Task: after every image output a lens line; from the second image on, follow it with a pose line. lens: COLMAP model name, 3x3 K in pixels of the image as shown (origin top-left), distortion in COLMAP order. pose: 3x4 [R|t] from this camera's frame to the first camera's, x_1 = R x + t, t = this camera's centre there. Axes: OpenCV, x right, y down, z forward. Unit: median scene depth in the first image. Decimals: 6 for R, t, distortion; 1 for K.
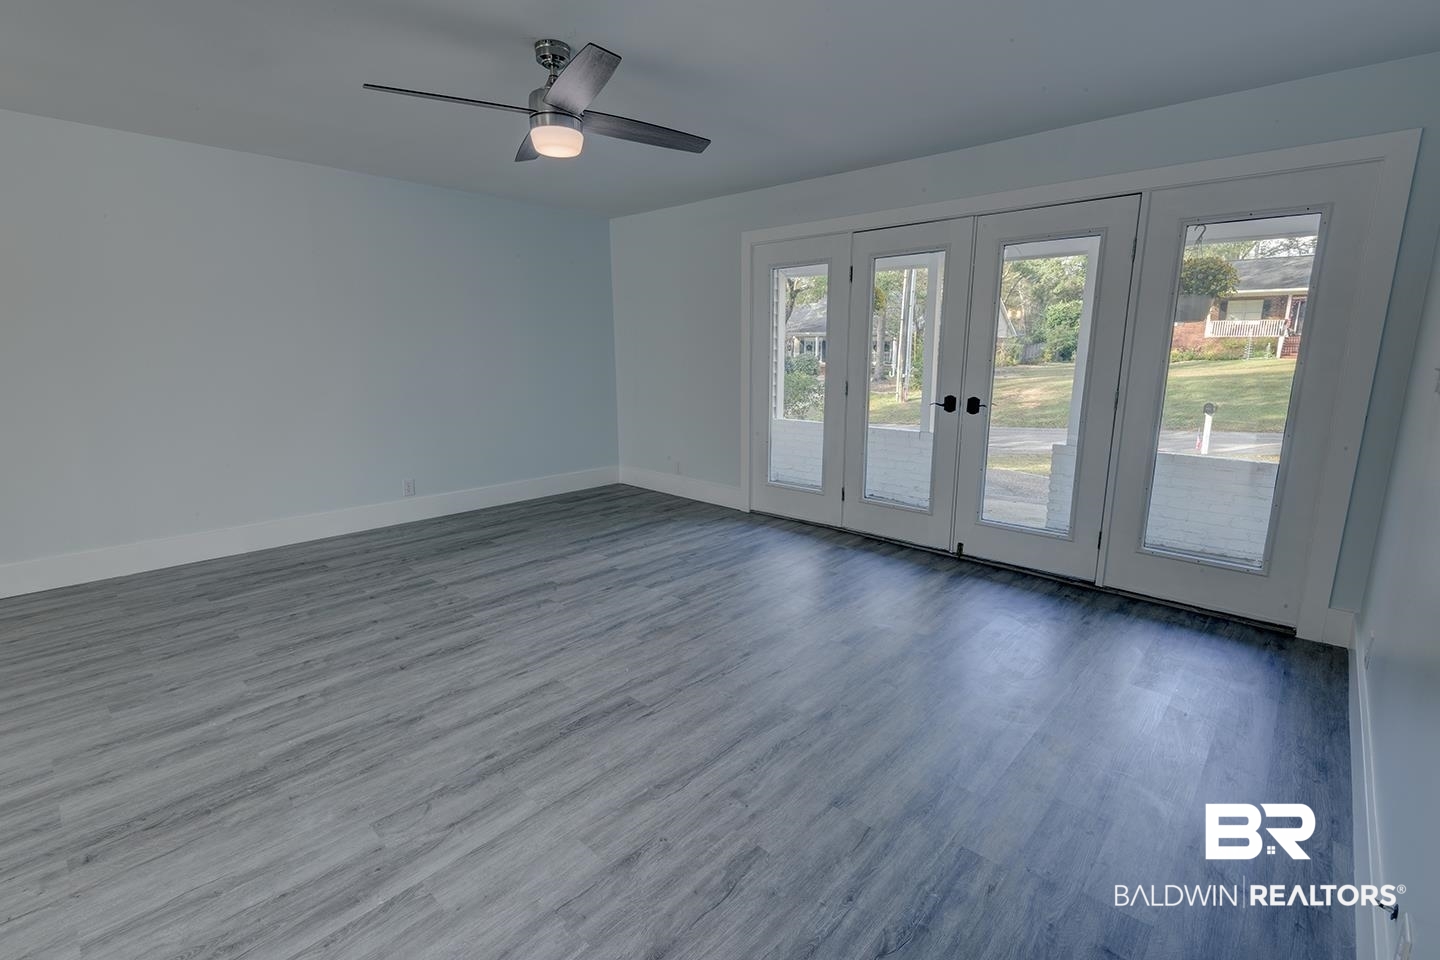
lens RADIAL K [[649.1, 0, 723.5], [0, 649.1, 477.3], [0, 0, 1]] dist [0.035257, -0.021246]
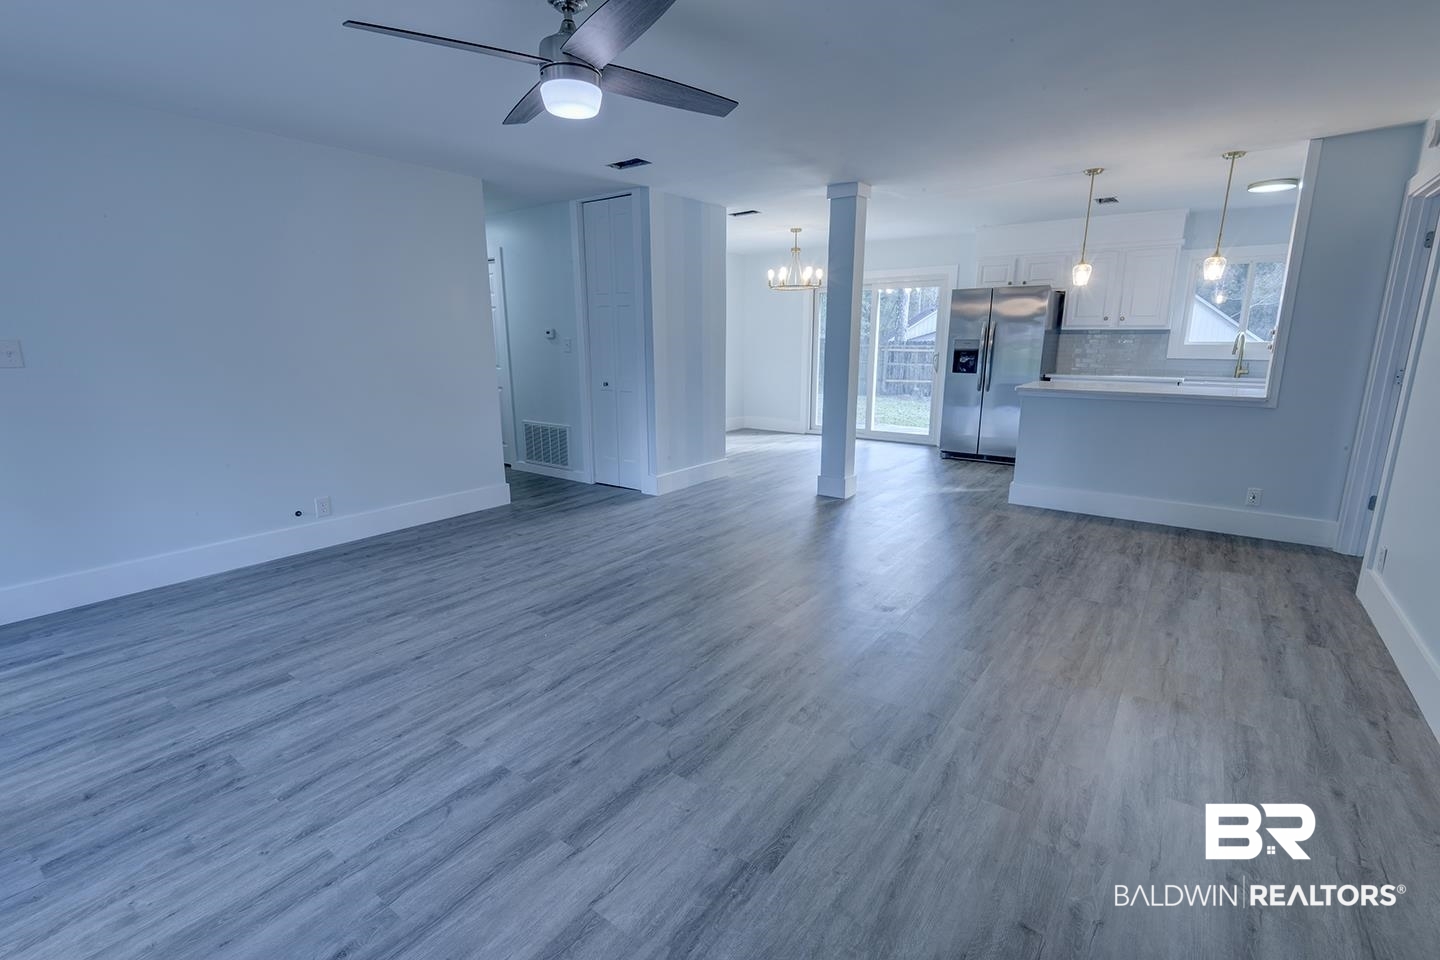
lens RADIAL K [[649.1, 0, 723.5], [0, 649.1, 477.3], [0, 0, 1]] dist [0.035257, -0.021246]
pose [[-0.993930, 0.022402, -0.107711, -0.264646], [-0.022605, 0.916573, 0.399229, -0.310972], [0.107668, 0.399240, -0.910502, 1.528394]]
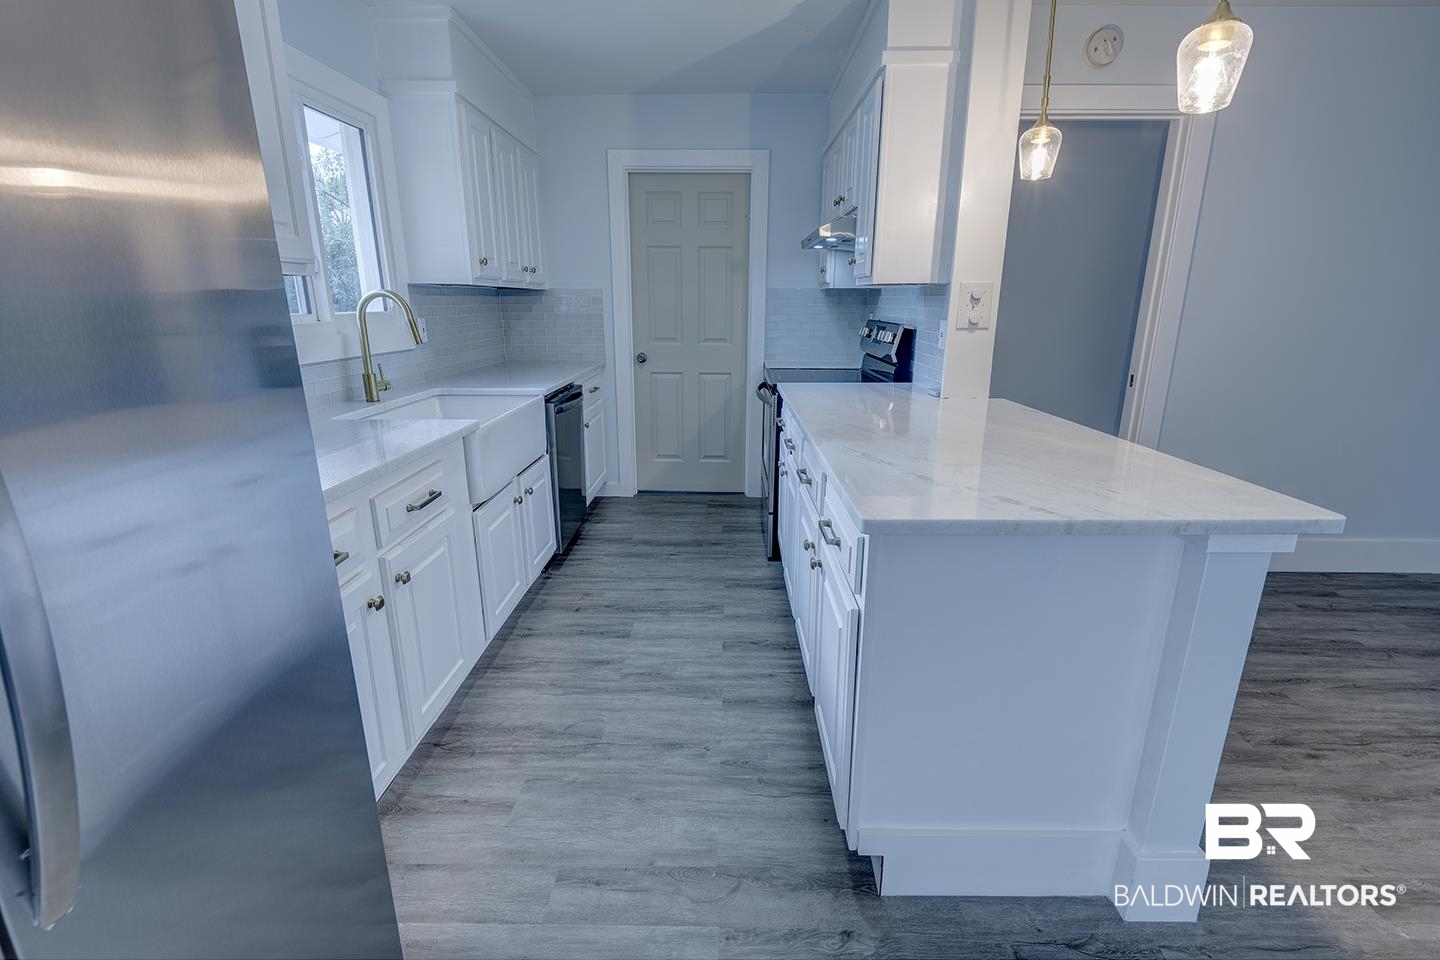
lens RADIAL K [[649.1, 0, 723.5], [0, 649.1, 477.3], [0, 0, 1]] dist [0.035257, -0.021246]
pose [[0.670845, 0.194952, -0.715514, -1.065138], [-0.146653, 0.980649, 0.129695, 0.061289], [0.726952, 0.017927, 0.686454, -0.310039]]
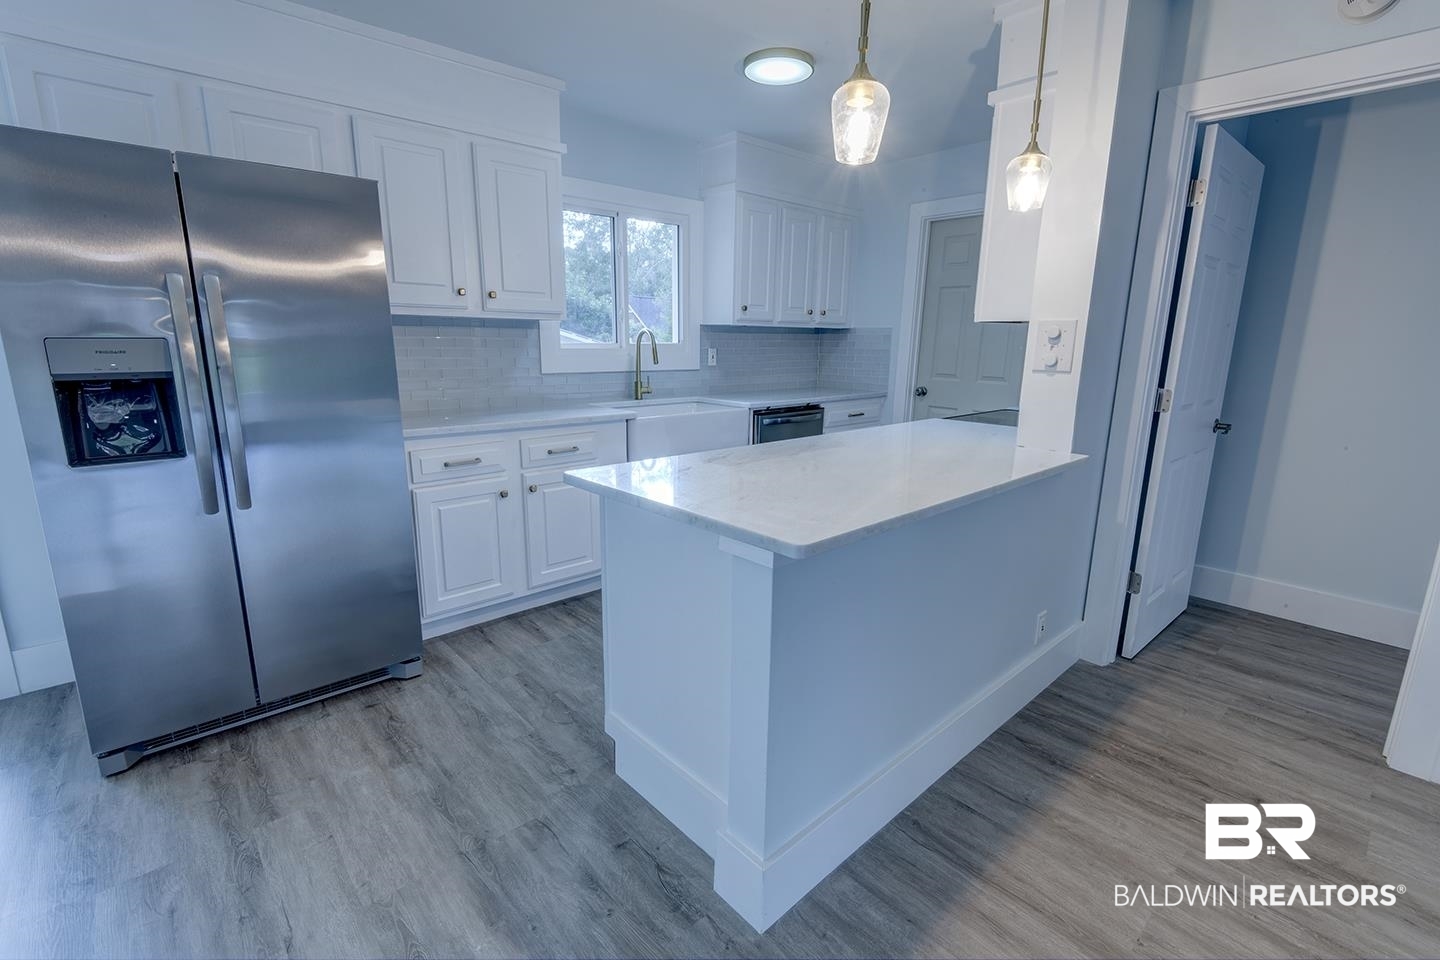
lens RADIAL K [[649.1, 0, 723.5], [0, 649.1, 477.3], [0, 0, 1]] dist [0.035257, -0.021246]
pose [[-0.090614, 0.211492, -0.973170, -0.742506], [-0.207889, 0.951645, 0.226171, -0.029967], [0.973946, 0.222805, -0.042266, 0.140971]]
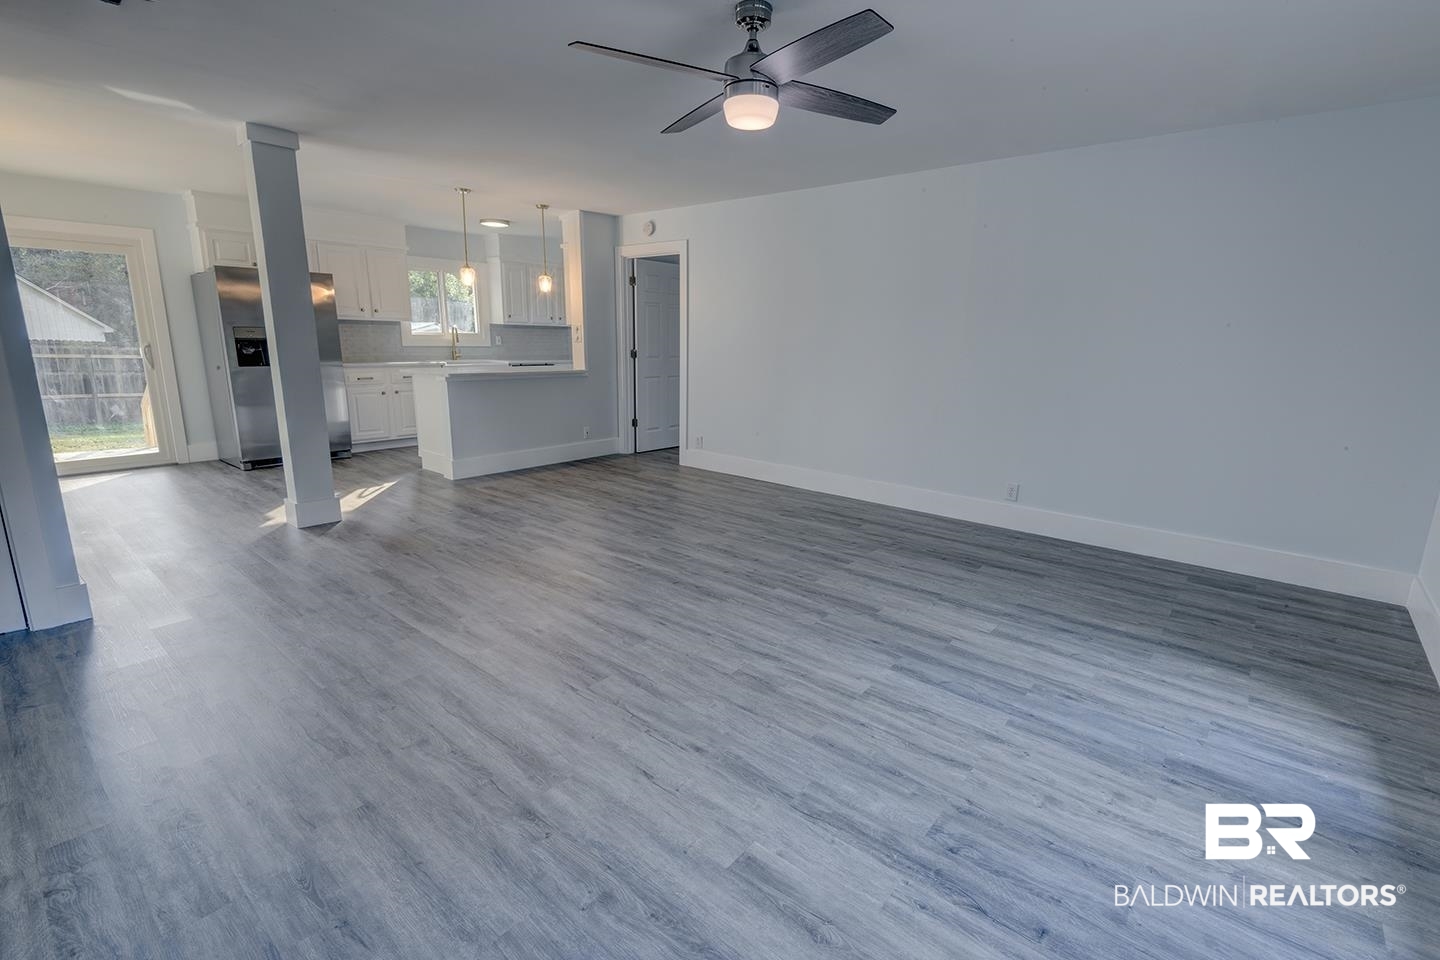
lens RADIAL K [[649.1, 0, 723.5], [0, 649.1, 477.3], [0, 0, 1]] dist [0.035257, -0.021246]
pose [[0.042195, 0.214956, -0.975712, 0.581551], [-0.213509, 0.955962, 0.201372, -0.150326], [0.976029, 0.199826, 0.086232, 0.753920]]
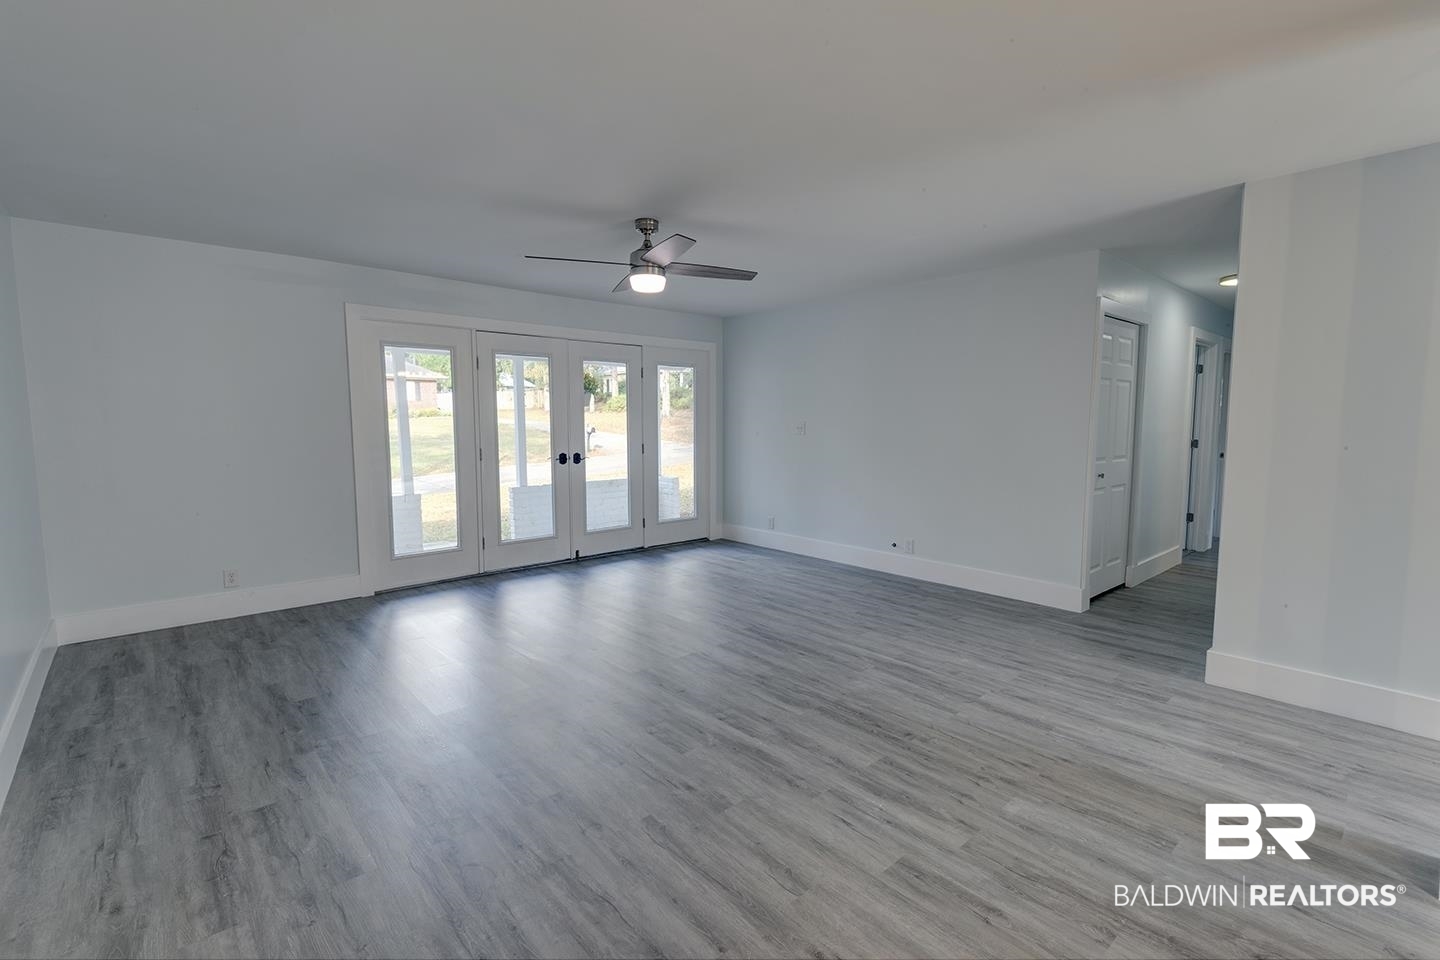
lens RADIAL K [[649.1, 0, 723.5], [0, 649.1, 477.3], [0, 0, 1]] dist [0.035257, -0.021246]
pose [[0.099857, -0.091293, 0.990805, -1.290515], [0.196710, 0.977939, 0.070282, -0.123310], [-0.975363, 0.187883, 0.115612, 0.575905]]
